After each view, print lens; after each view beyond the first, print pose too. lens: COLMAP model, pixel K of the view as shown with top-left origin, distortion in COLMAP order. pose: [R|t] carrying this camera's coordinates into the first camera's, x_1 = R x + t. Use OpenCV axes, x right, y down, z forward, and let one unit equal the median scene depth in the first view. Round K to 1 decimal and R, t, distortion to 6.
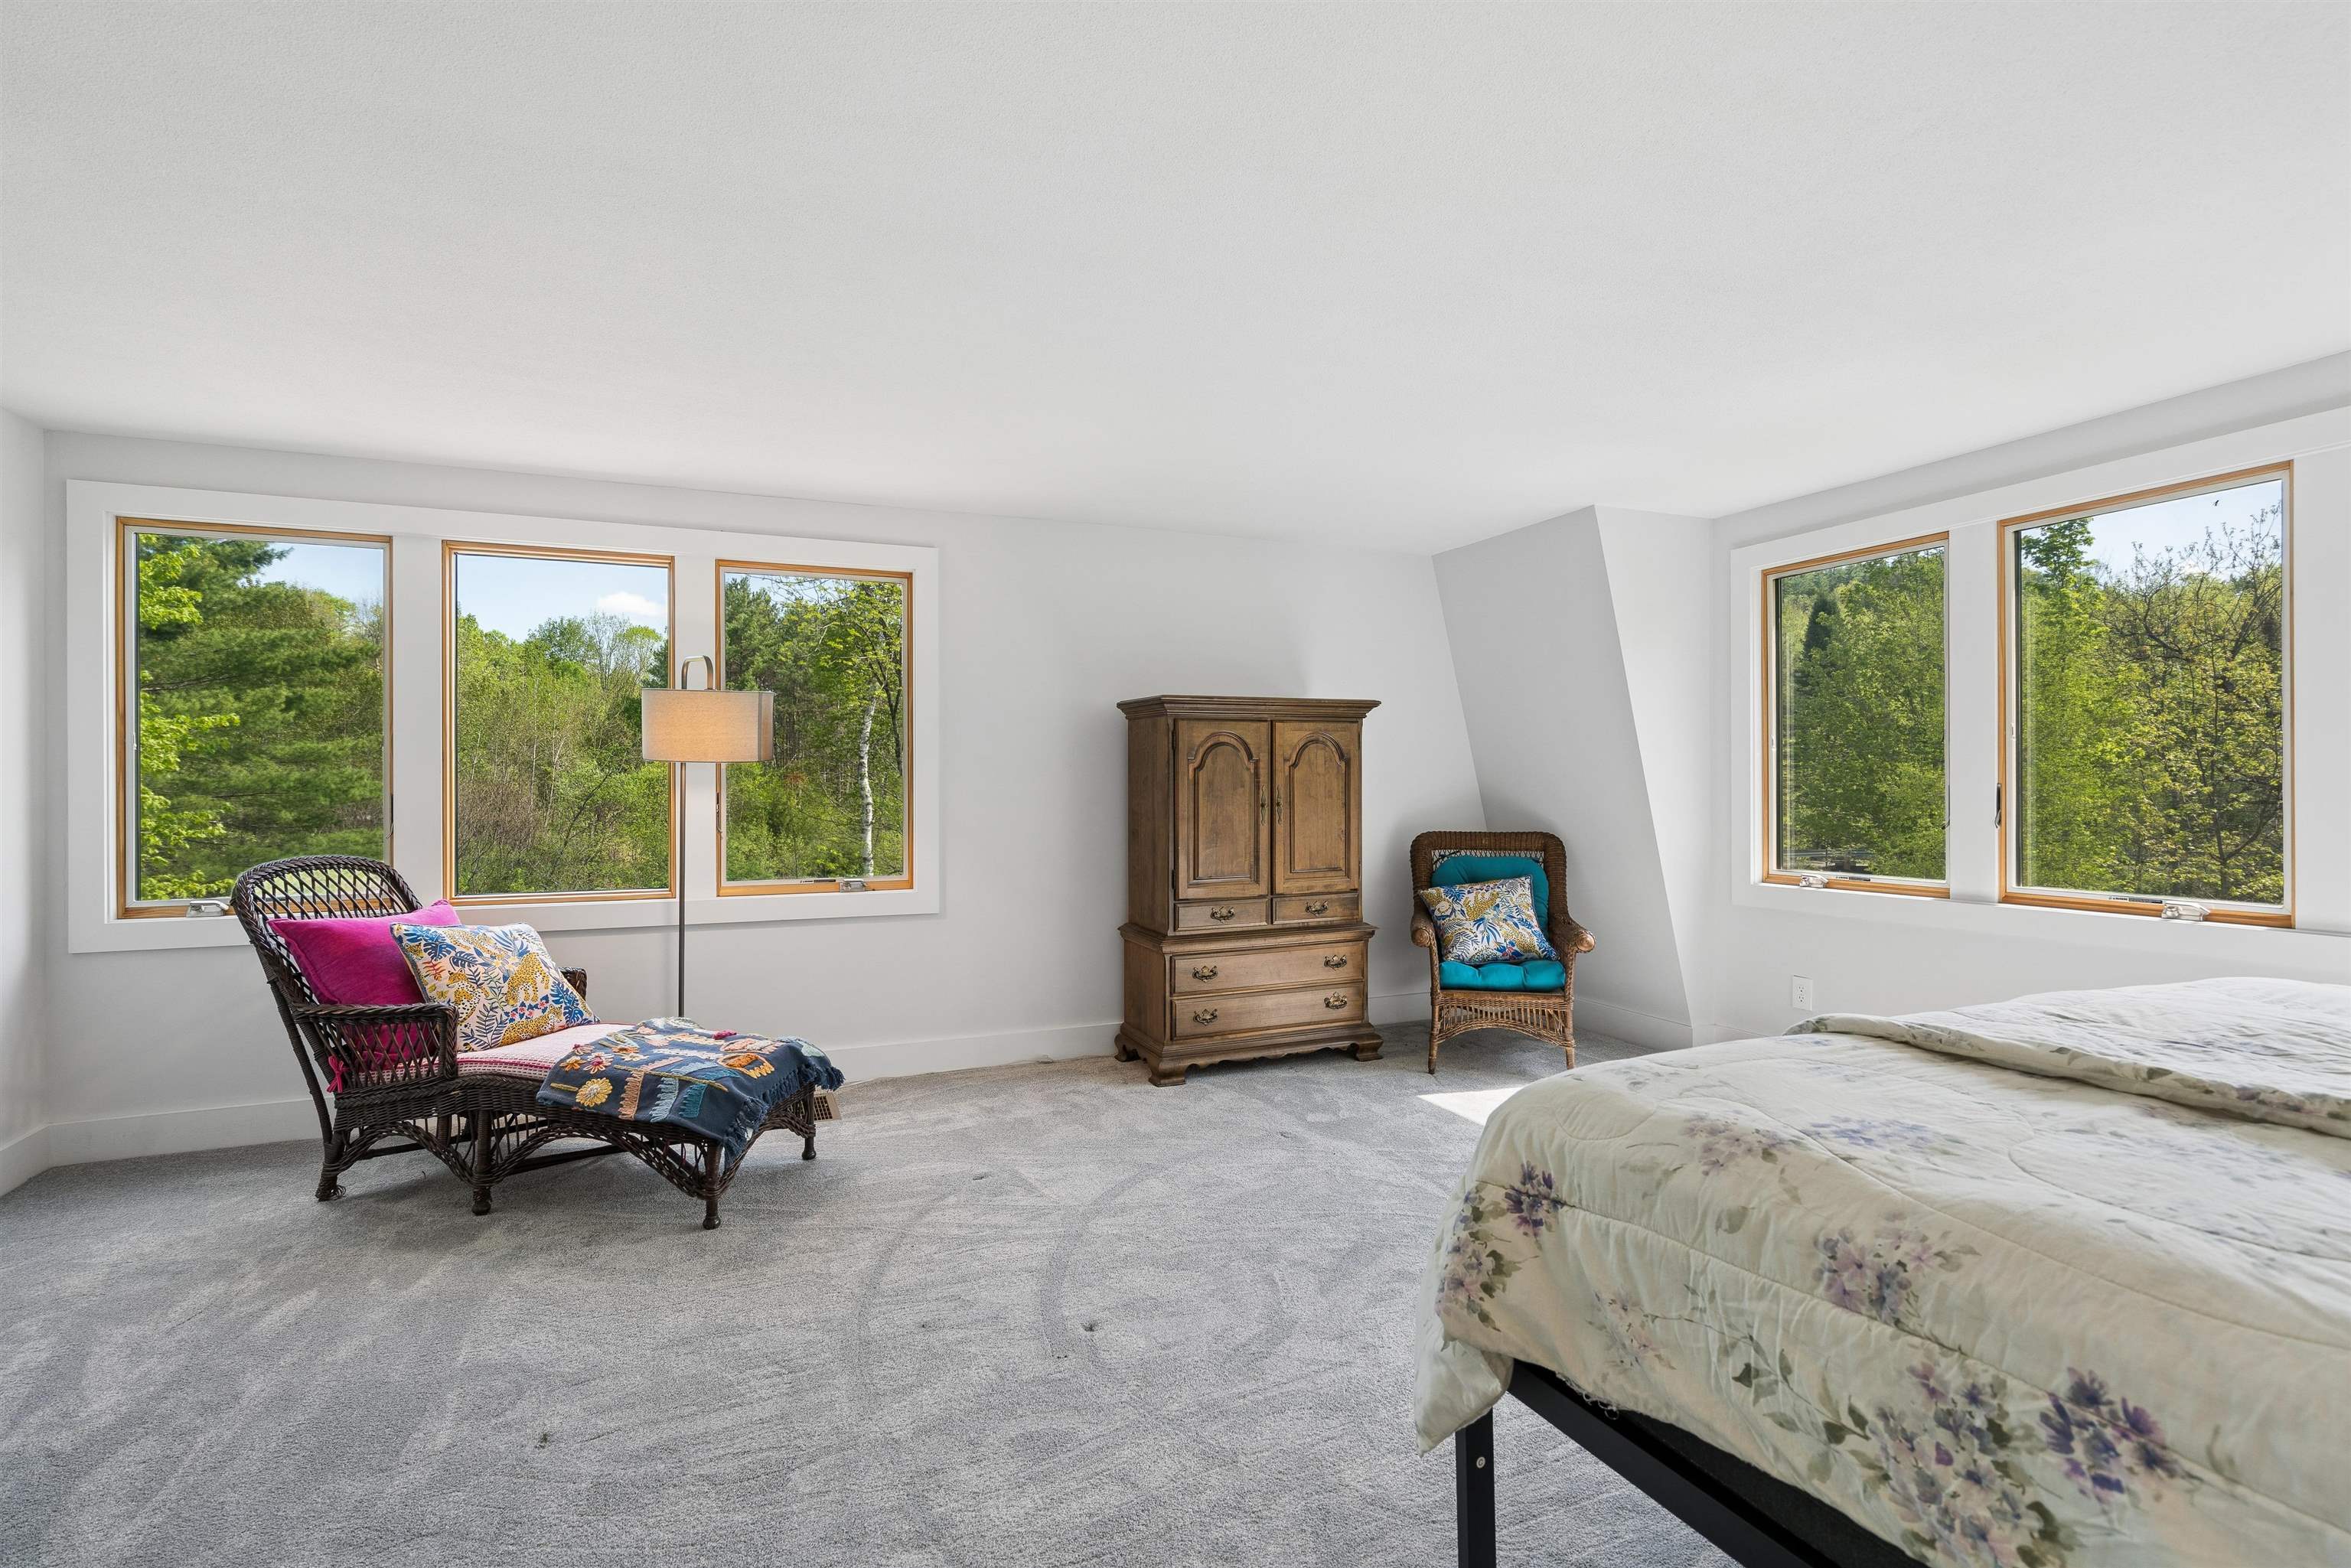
lens RADIAL K [[1083.3, 0, 1173.0], [0, 1083.3, 784.3], [0, 0, 1]] dist [0.014671, 0.000079]
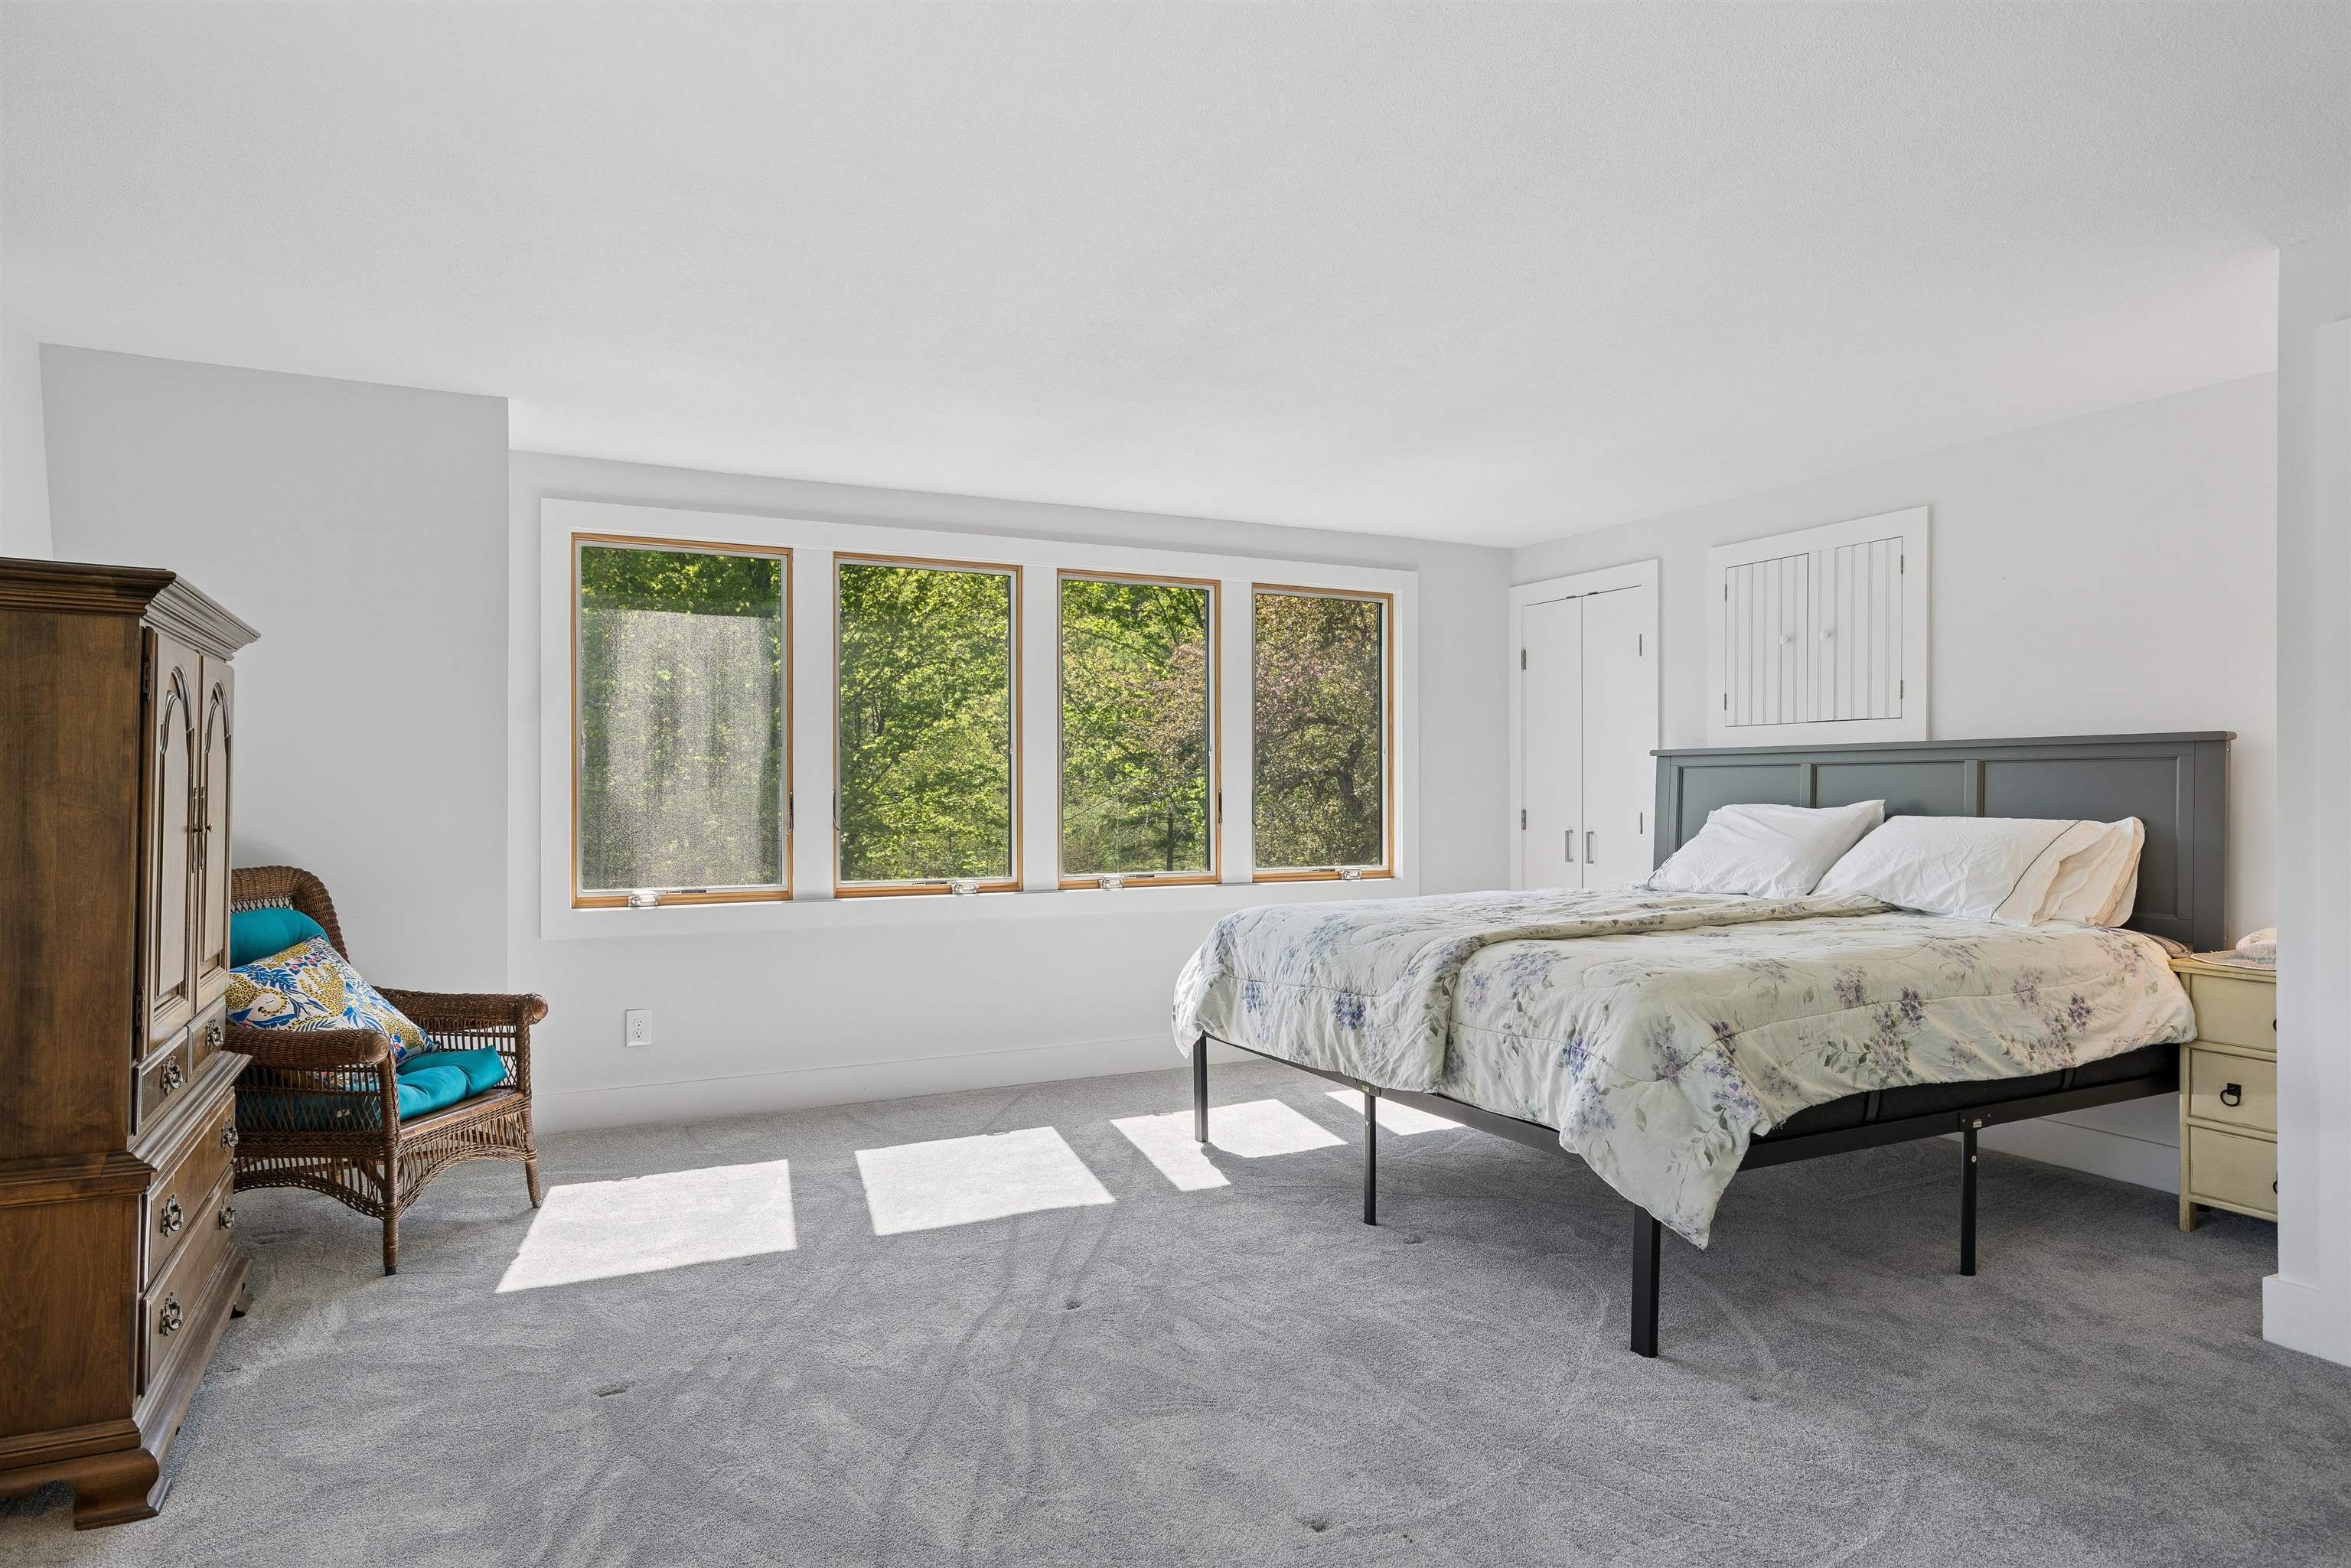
lens RADIAL K [[1366.9, 0, 1172.2], [0, 1366.9, 781.9], [0, 0, 1]] dist [0.025842, 0.000549]
pose [[-0.038313, 0.010936, 0.999206, -1.030496], [0.000539, 0.999940, -0.010923, 0.009158], [-0.999266, 0.000120, -0.038317, 1.149554]]
